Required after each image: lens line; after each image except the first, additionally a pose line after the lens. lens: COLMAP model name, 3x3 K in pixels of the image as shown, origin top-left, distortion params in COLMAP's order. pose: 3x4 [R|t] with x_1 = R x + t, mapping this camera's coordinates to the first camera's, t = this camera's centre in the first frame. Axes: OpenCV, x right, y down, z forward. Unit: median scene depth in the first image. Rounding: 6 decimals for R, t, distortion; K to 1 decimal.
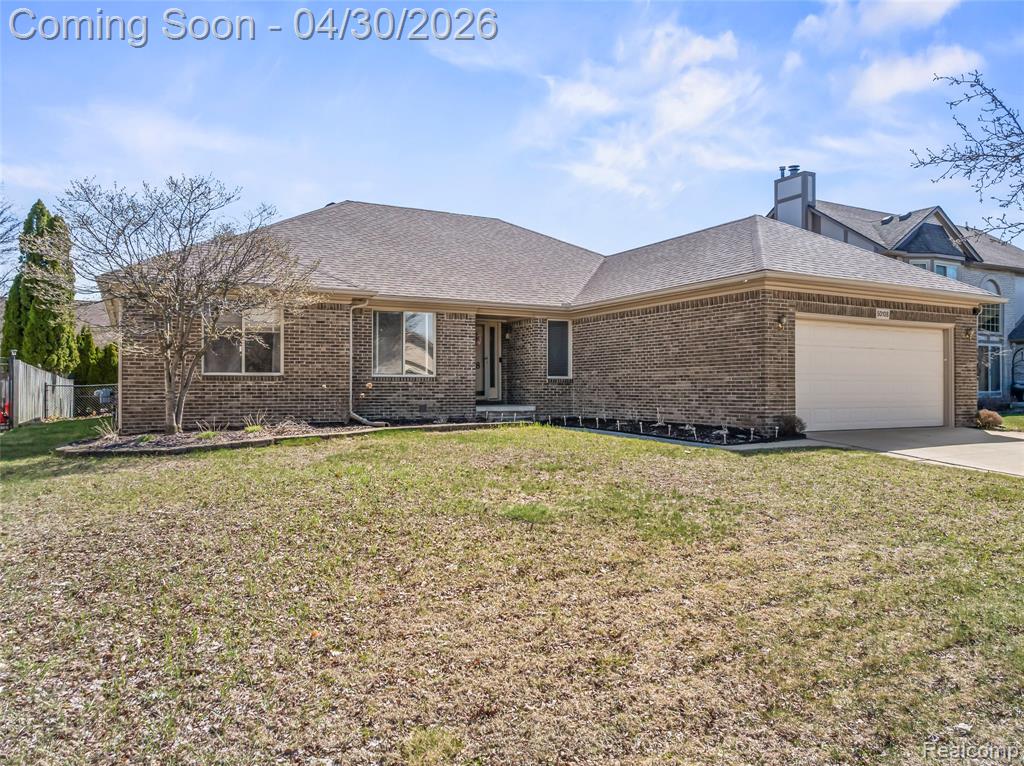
lens RADIAL K [[729.1, 0, 459.6], [0, 729.1, 375.1], [0, 0, 1]] dist [-0.047941, 0.018490]
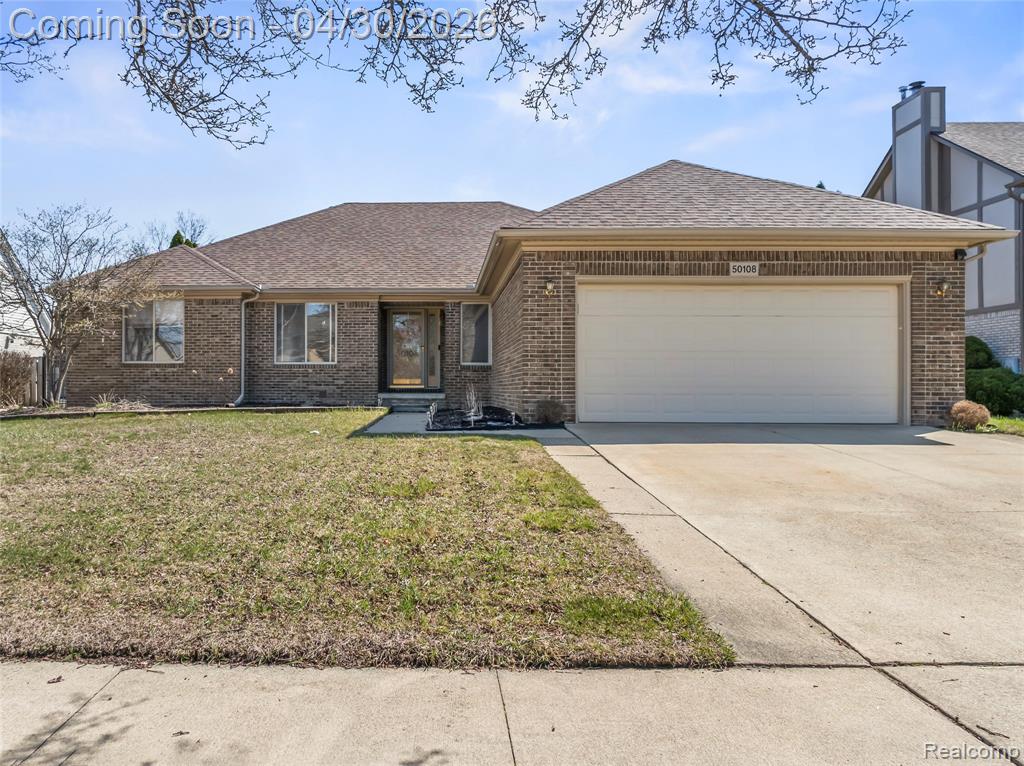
lens RADIAL K [[729.1, 0, 472.0], [0, 729.1, 386.4], [0, 0, 1]] dist [-0.047941, 0.018490]
pose [[0.871948, 0.000133, -0.489598, 0.667448], [0.004586, 0.999954, 0.008438, 0.027330], [0.489577, -0.009602, 0.871907, 0.192059]]
